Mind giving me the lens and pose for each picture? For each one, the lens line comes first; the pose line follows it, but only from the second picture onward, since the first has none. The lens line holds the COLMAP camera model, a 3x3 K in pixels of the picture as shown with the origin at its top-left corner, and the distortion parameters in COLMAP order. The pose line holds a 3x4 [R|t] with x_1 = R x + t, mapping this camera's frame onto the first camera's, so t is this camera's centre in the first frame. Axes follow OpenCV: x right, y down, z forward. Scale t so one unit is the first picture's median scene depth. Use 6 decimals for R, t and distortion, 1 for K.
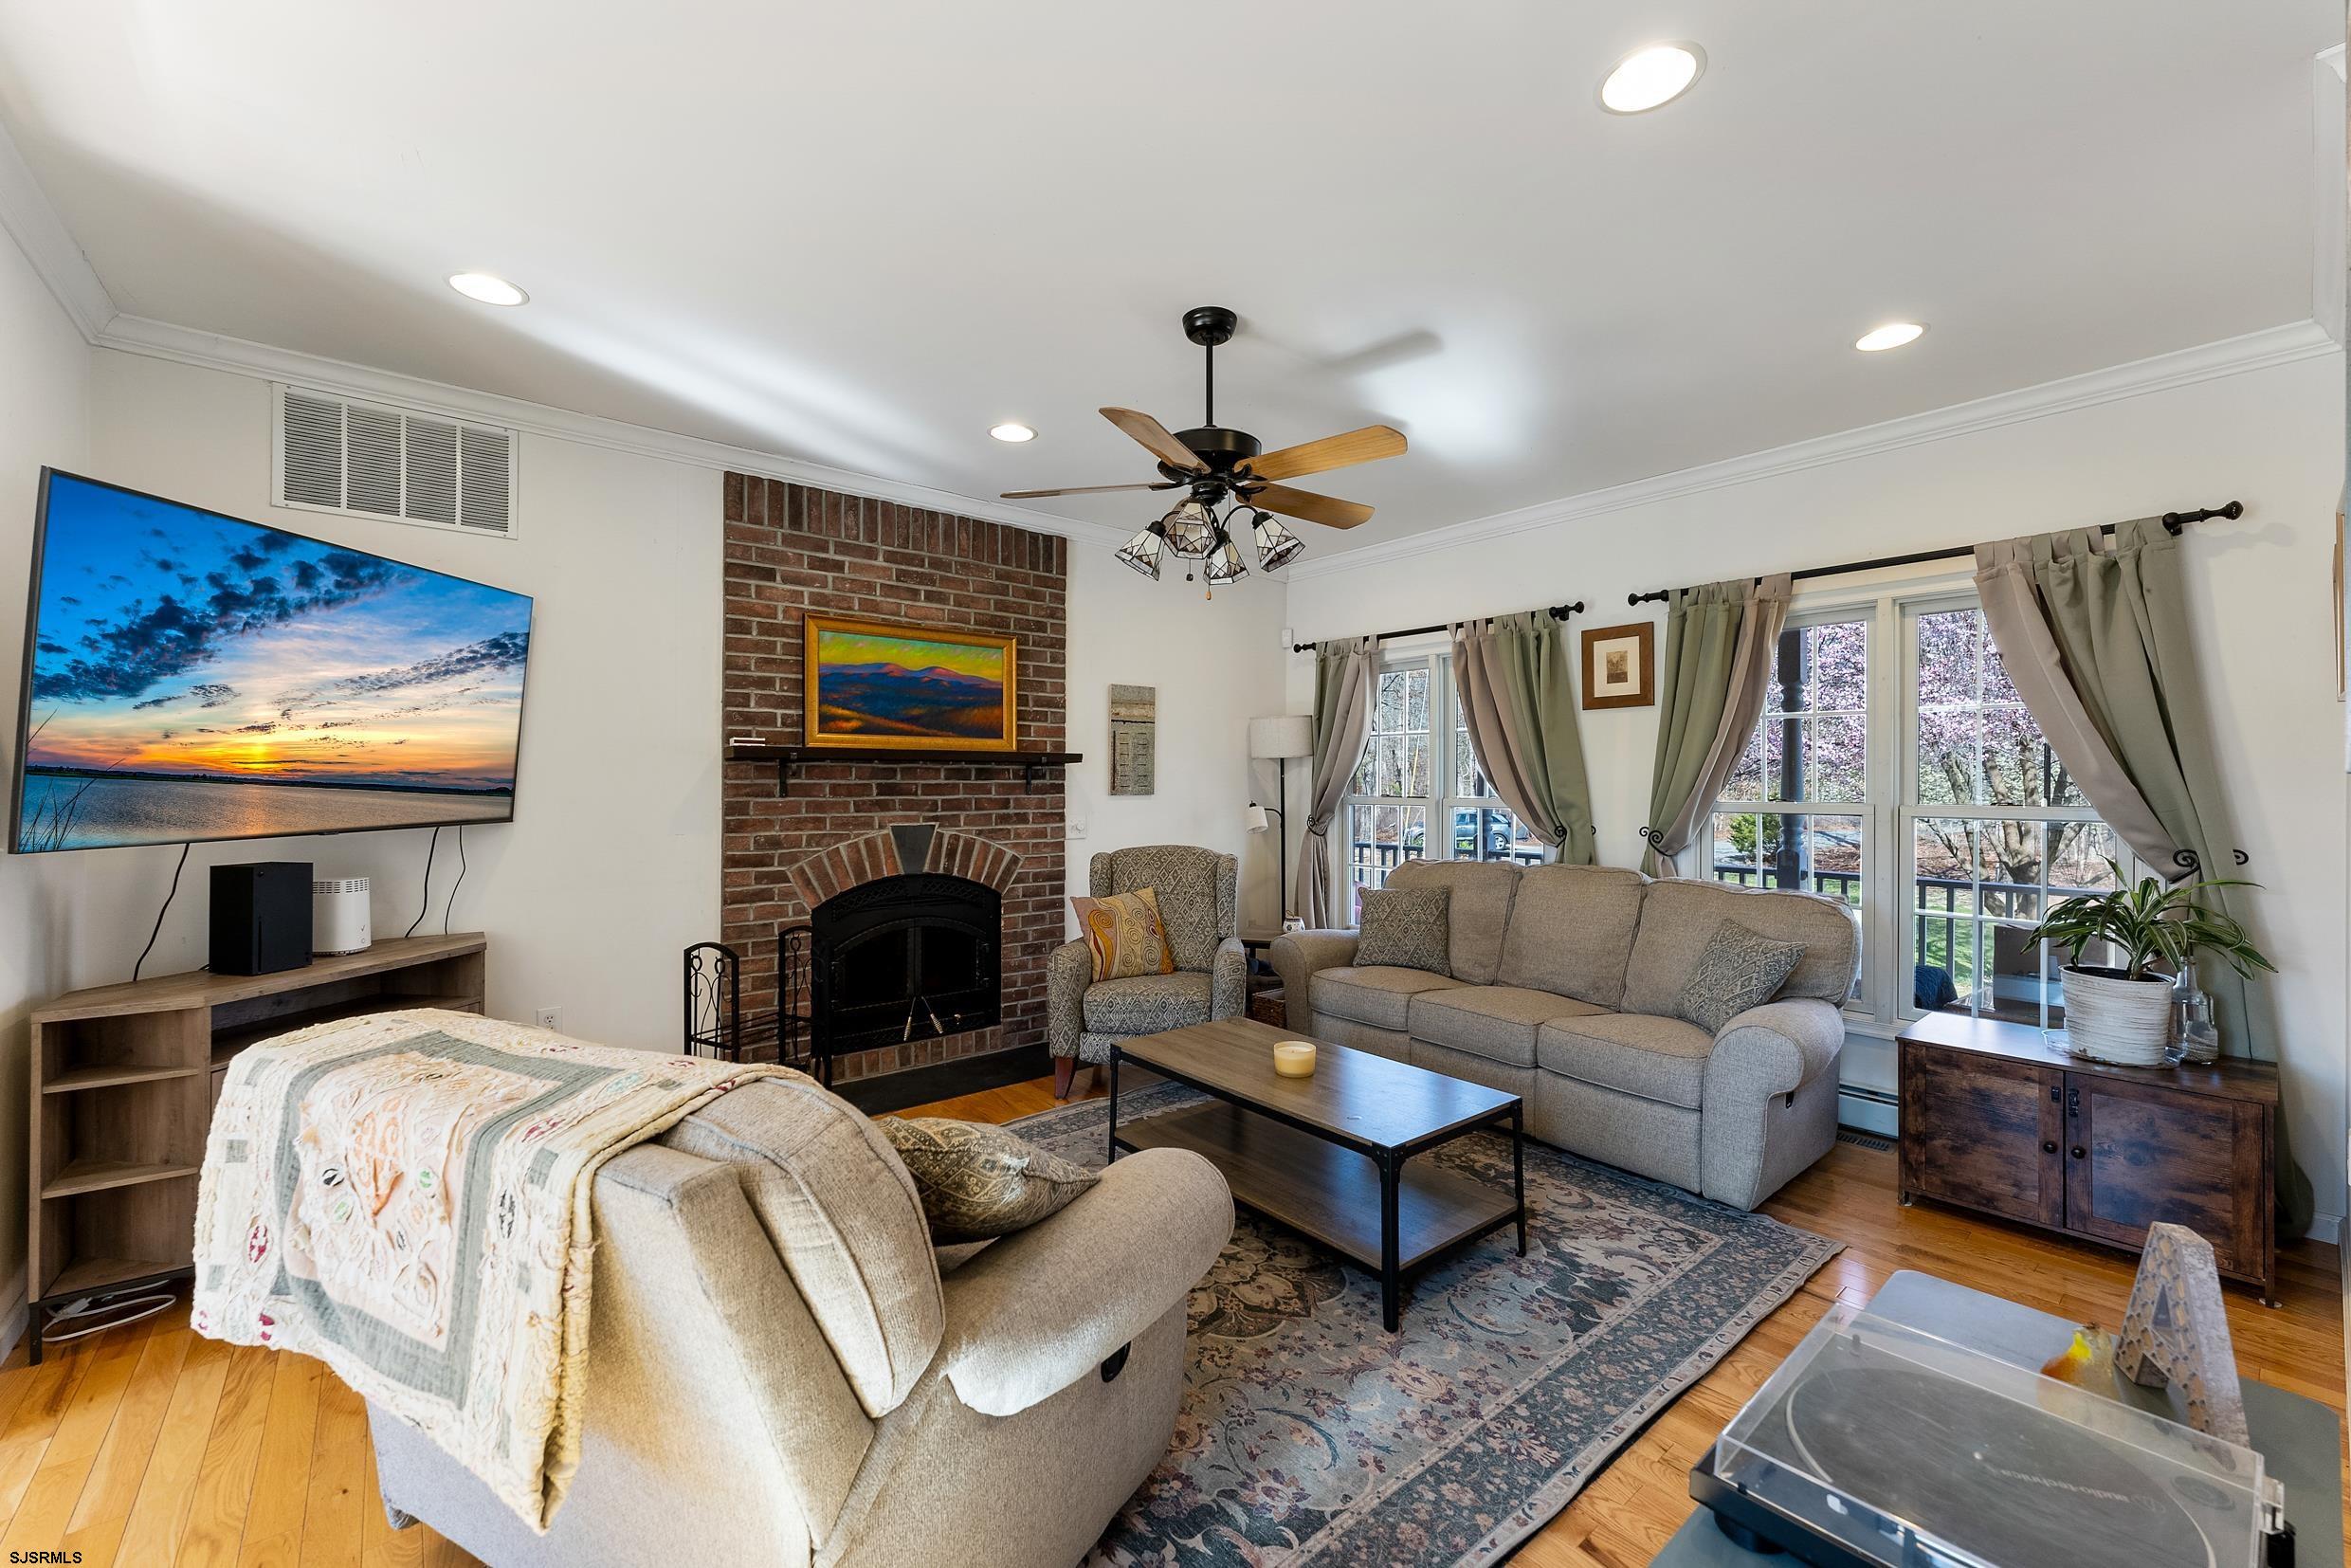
lens RADIAL K [[948.0, 0, 1179.4], [0, 948.0, 774.0], [0, 0, 1]] dist [0.000826, 0.000107]
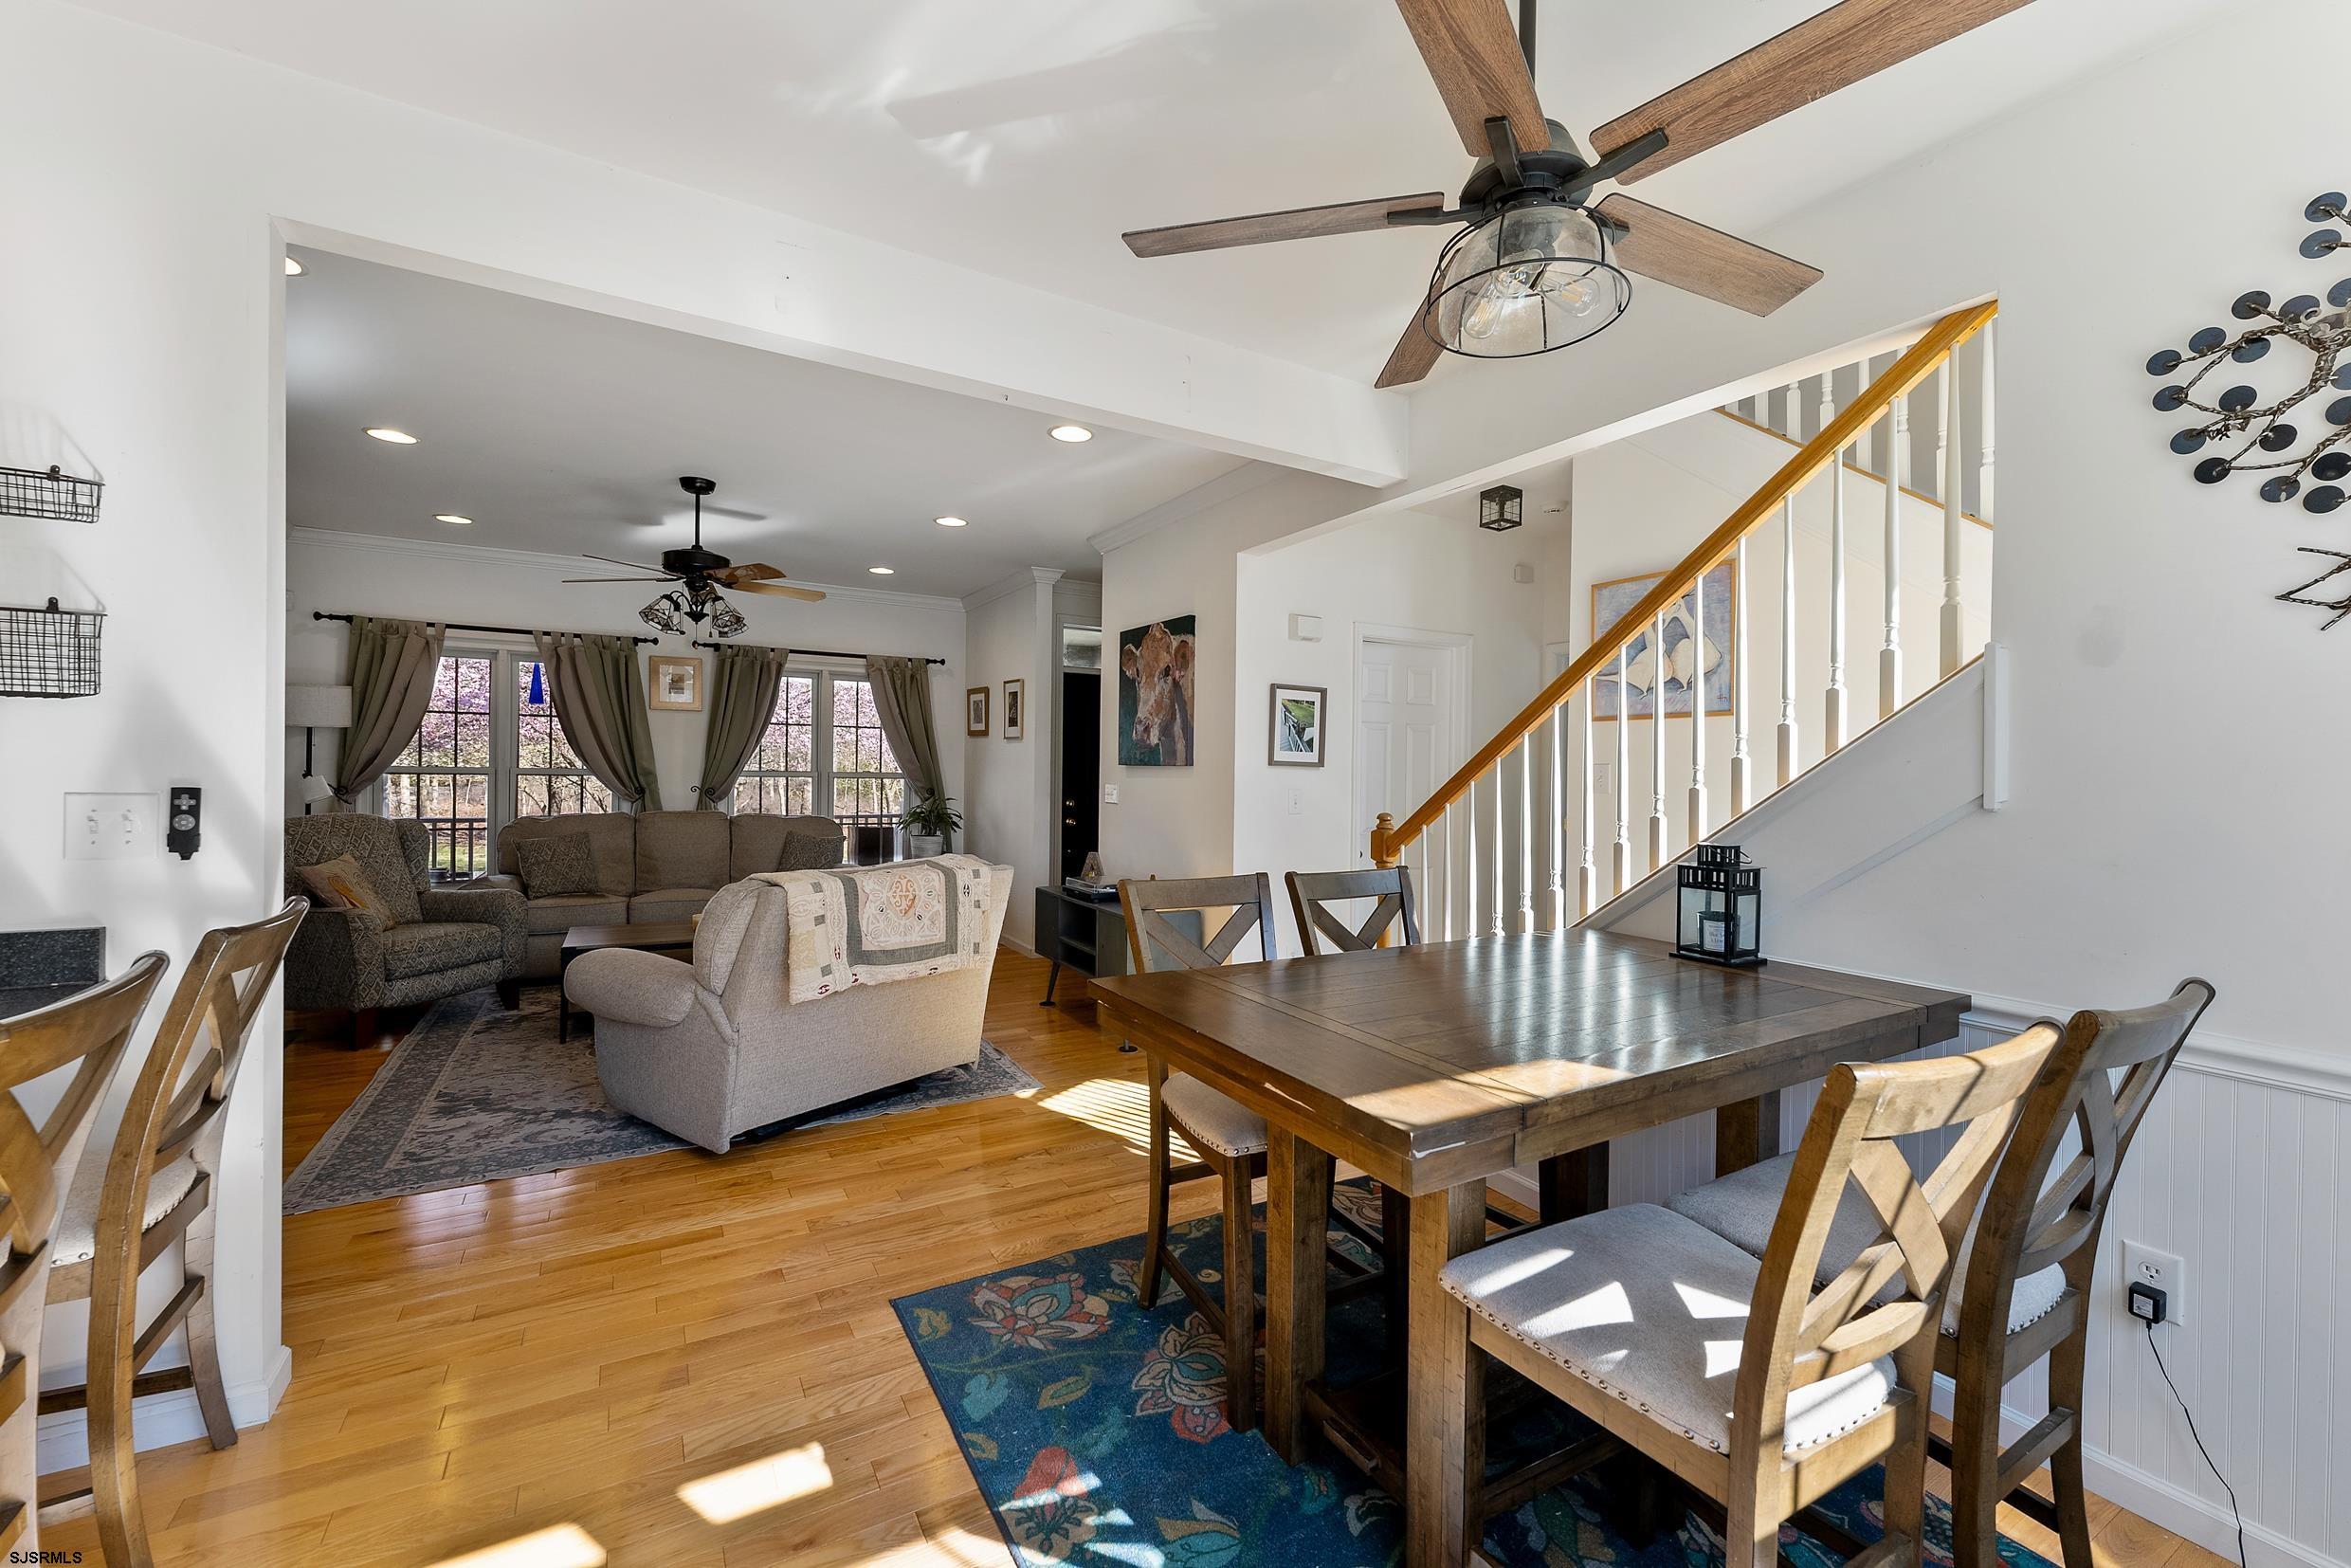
lens RADIAL K [[948.0, 0, 1179.4], [0, 948.0, 774.0], [0, 0, 1]] dist [0.000826, 0.000107]
pose [[0.167181, -0.007454, 0.985898, -1.036333], [-0.029028, 0.999501, 0.012479, -0.009350], [-0.985499, -0.030705, 0.166881, -0.084910]]
